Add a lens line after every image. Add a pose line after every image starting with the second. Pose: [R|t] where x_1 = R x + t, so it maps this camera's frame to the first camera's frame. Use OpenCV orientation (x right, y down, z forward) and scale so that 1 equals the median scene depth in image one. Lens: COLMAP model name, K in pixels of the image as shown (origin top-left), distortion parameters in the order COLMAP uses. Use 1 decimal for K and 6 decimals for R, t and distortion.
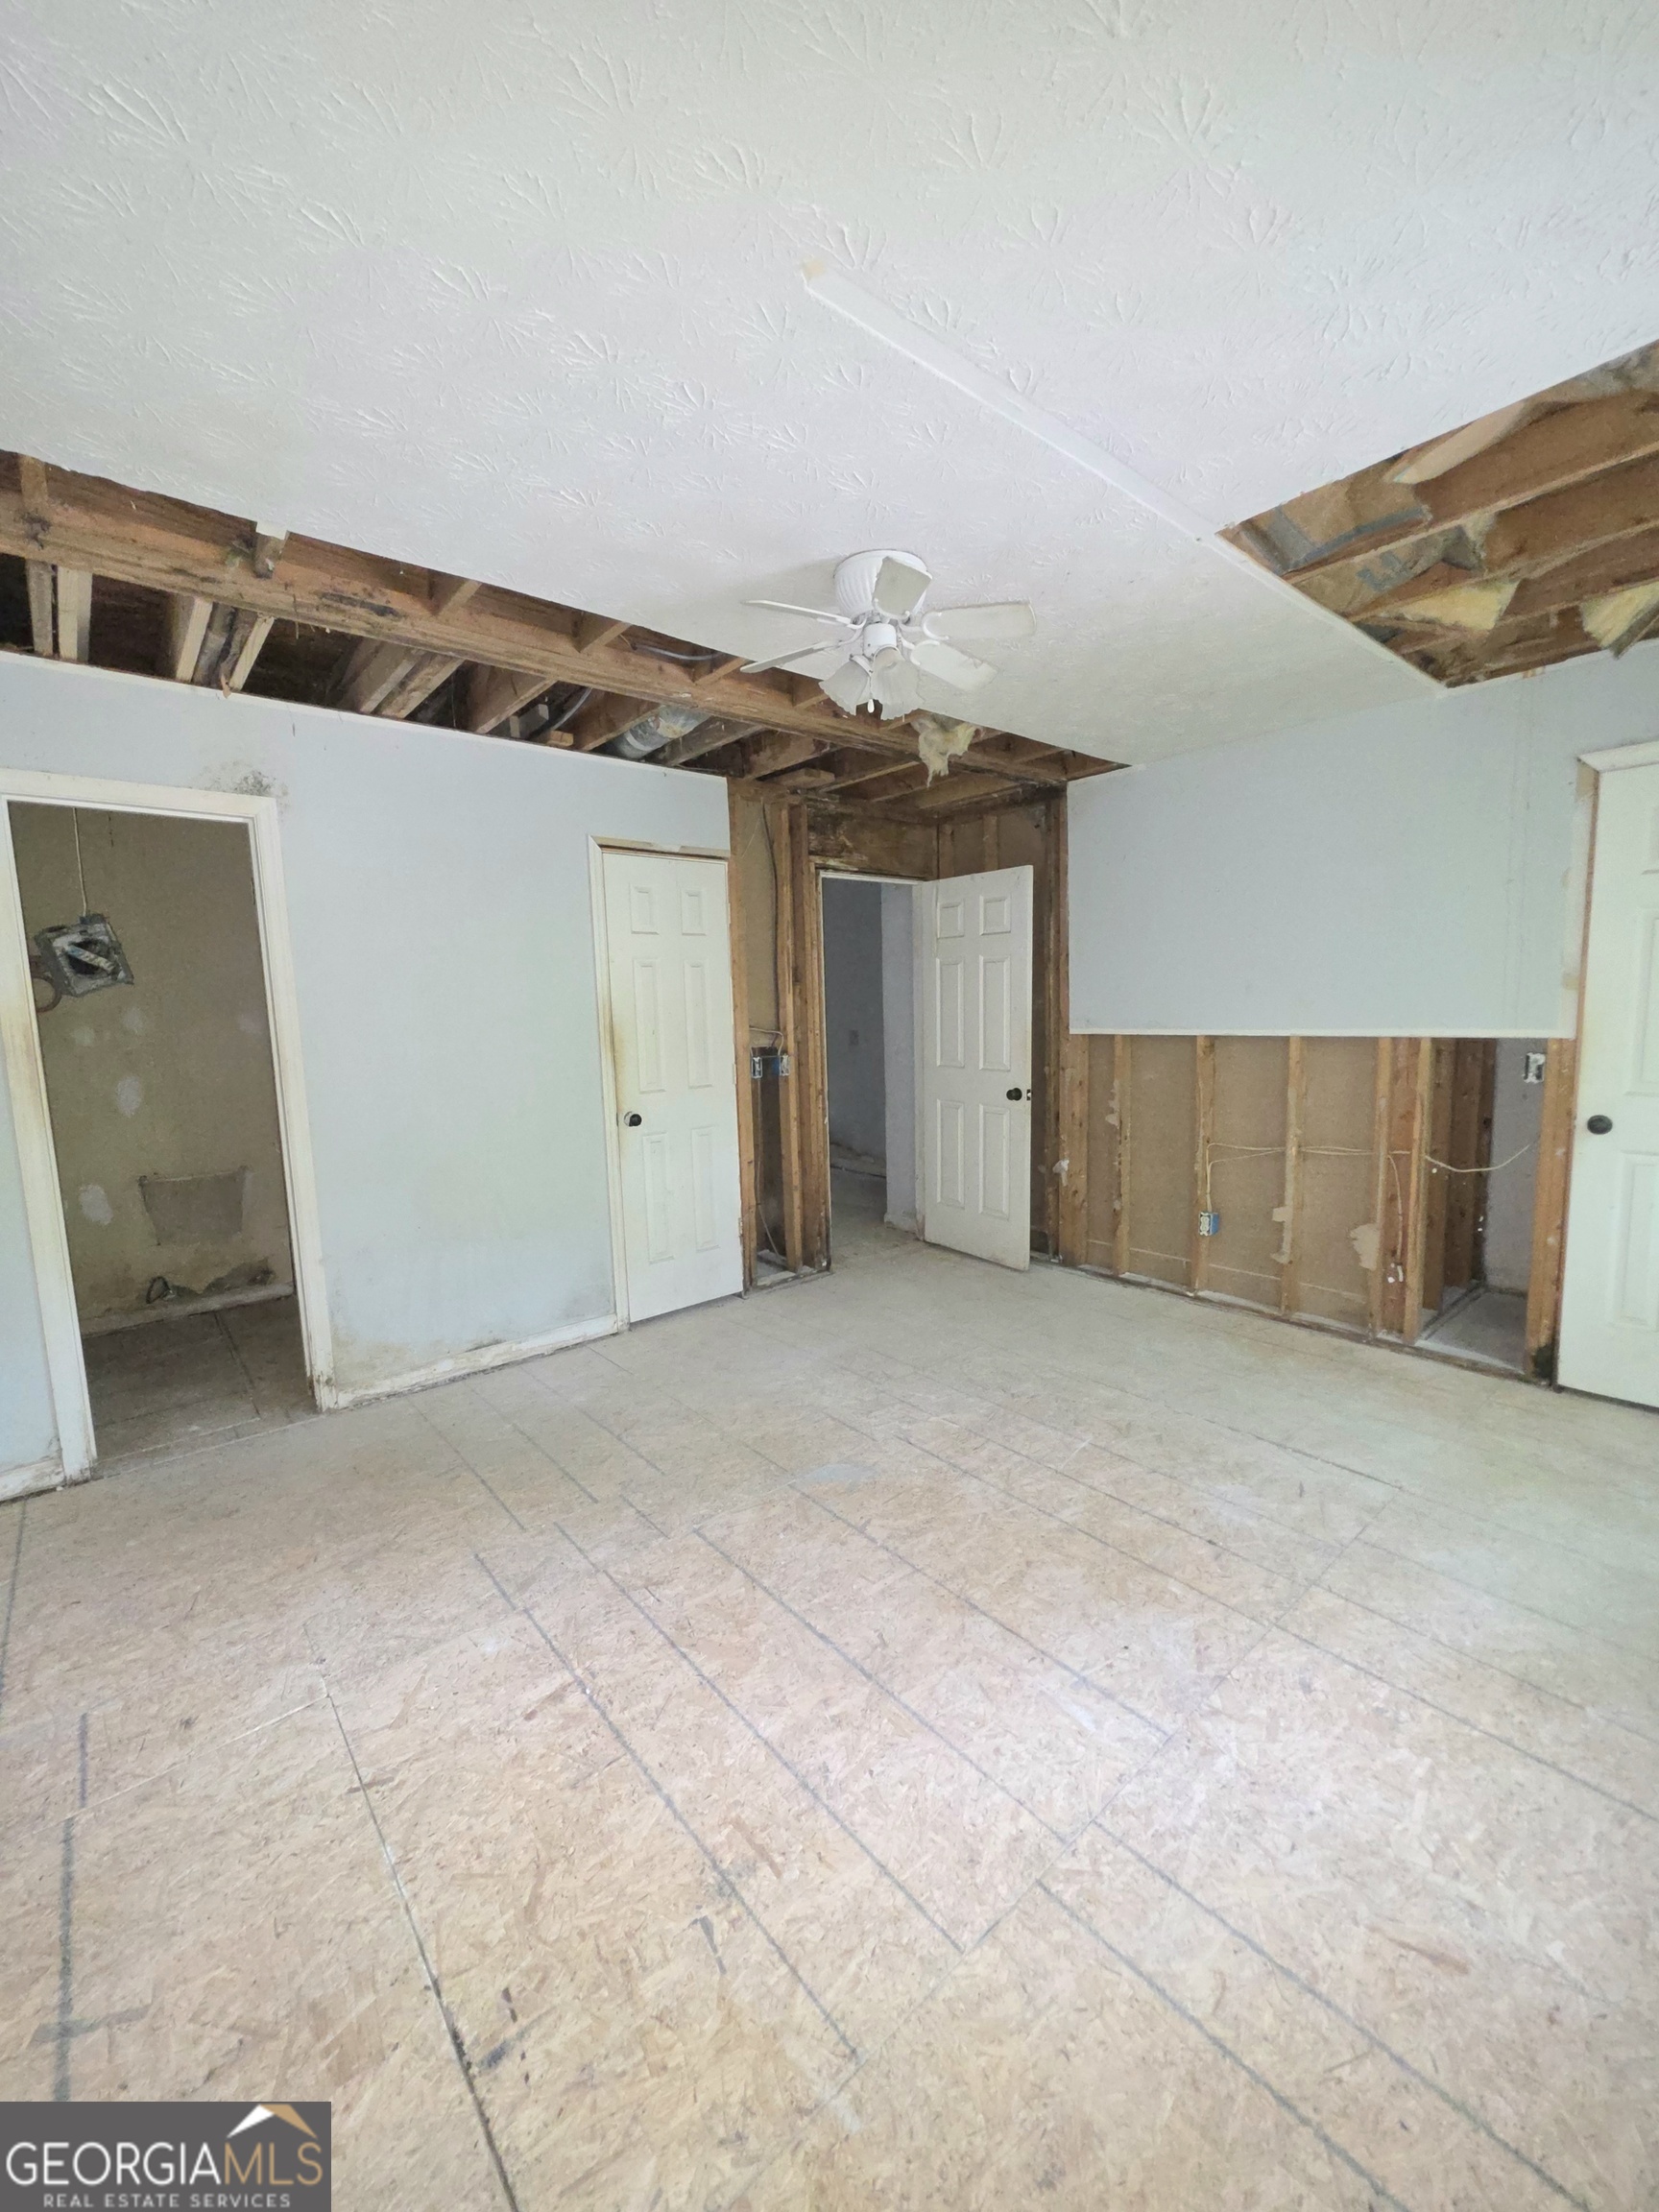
lens RADIAL K [[888.8, 0, 835.1], [0, 888.8, 1112.2], [0, 0, 1]] dist [-0.001486, 0.000727]
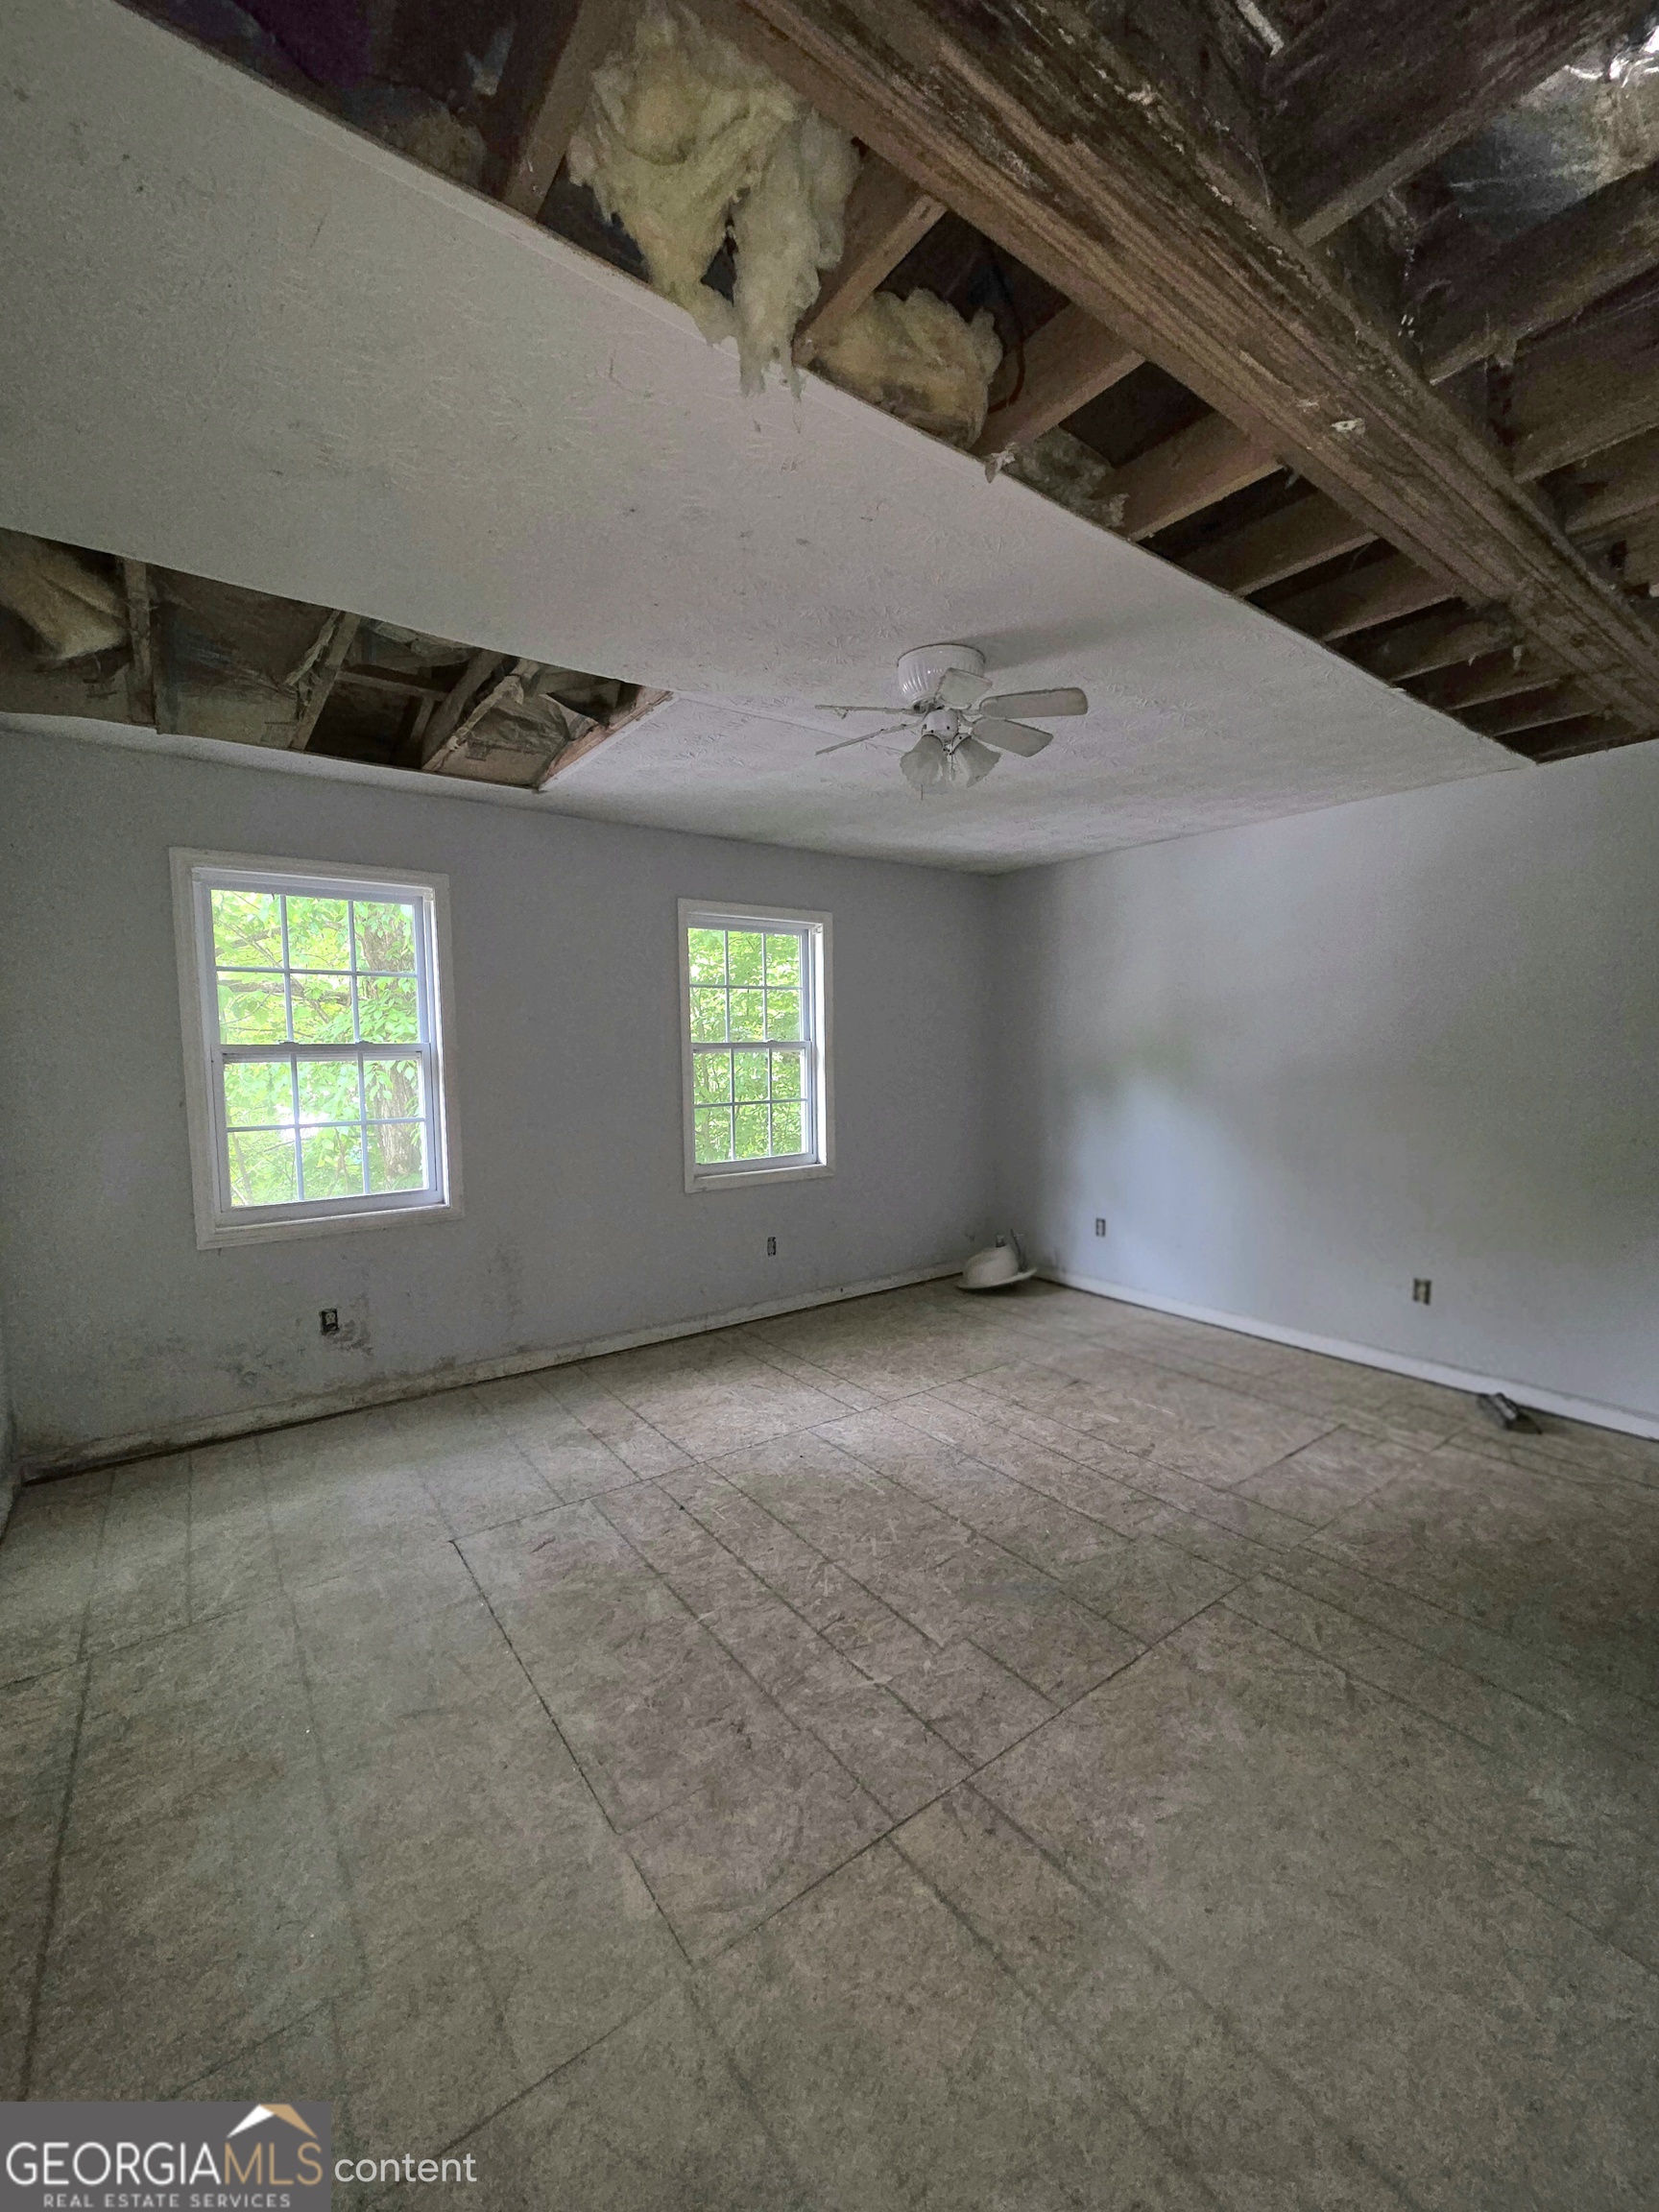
lens RADIAL K [[888.8, 0, 835.1], [0, 888.8, 1112.2], [0, 0, 1]] dist [-0.001486, 0.000727]
pose [[-0.997270, 0.029679, 0.067611, 0.110570], [0.042506, 0.979479, 0.197011, -0.255895], [-0.060376, 0.199347, -0.978067, 1.934235]]
